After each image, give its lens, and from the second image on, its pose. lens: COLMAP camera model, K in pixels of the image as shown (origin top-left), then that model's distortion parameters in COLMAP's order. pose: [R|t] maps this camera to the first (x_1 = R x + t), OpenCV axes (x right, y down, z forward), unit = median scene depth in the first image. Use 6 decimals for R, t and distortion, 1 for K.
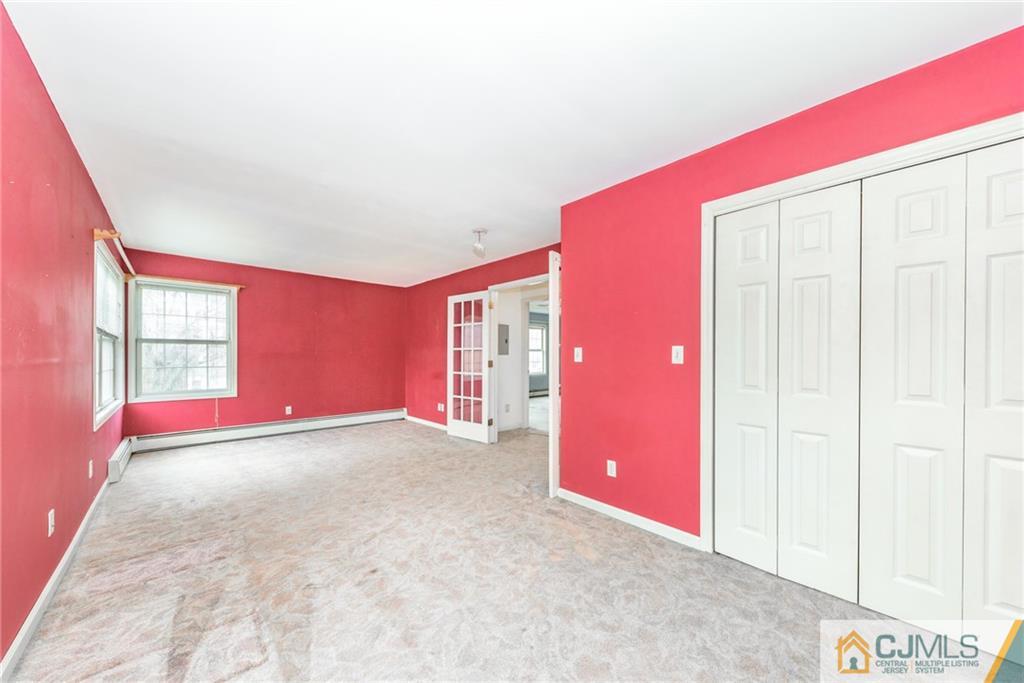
lens RADIAL K [[354.5, 0, 507.8], [0, 354.5, 352.9], [0, 0, 1]] dist [-0.000561, -0.000031]
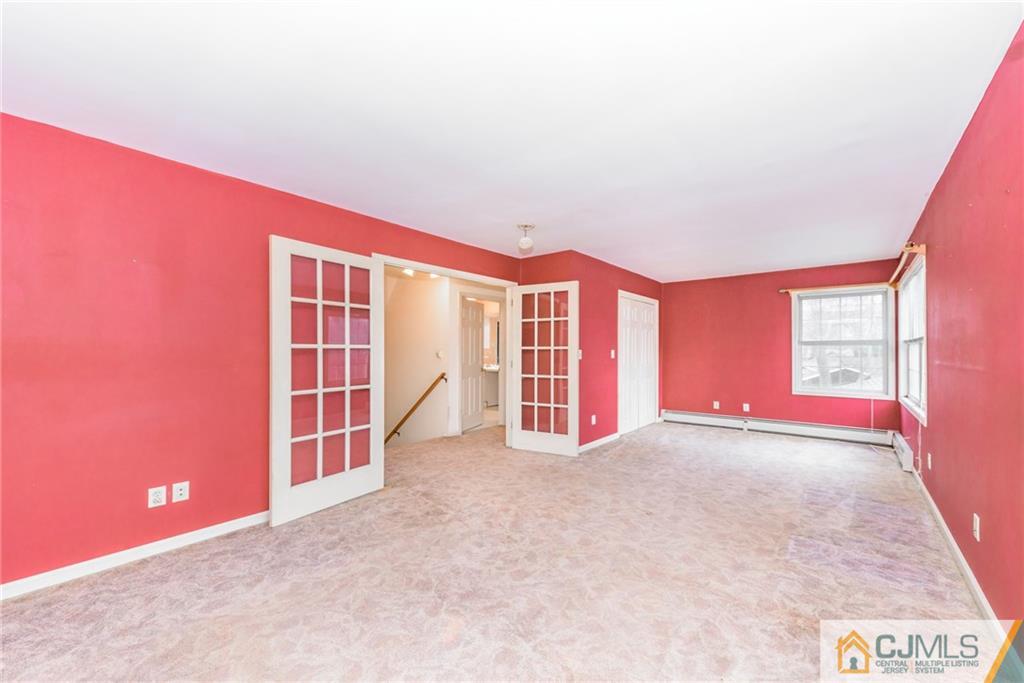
lens RADIAL K [[354.5, 0, 507.8], [0, 354.5, 352.9], [0, 0, 1]] dist [-0.000561, -0.000031]
pose [[-0.067142, -0.002291, 0.997741, -1.040401], [-0.000124, 0.999997, 0.002288, -0.004448], [-0.997743, 0.000030, -0.067142, 1.135495]]
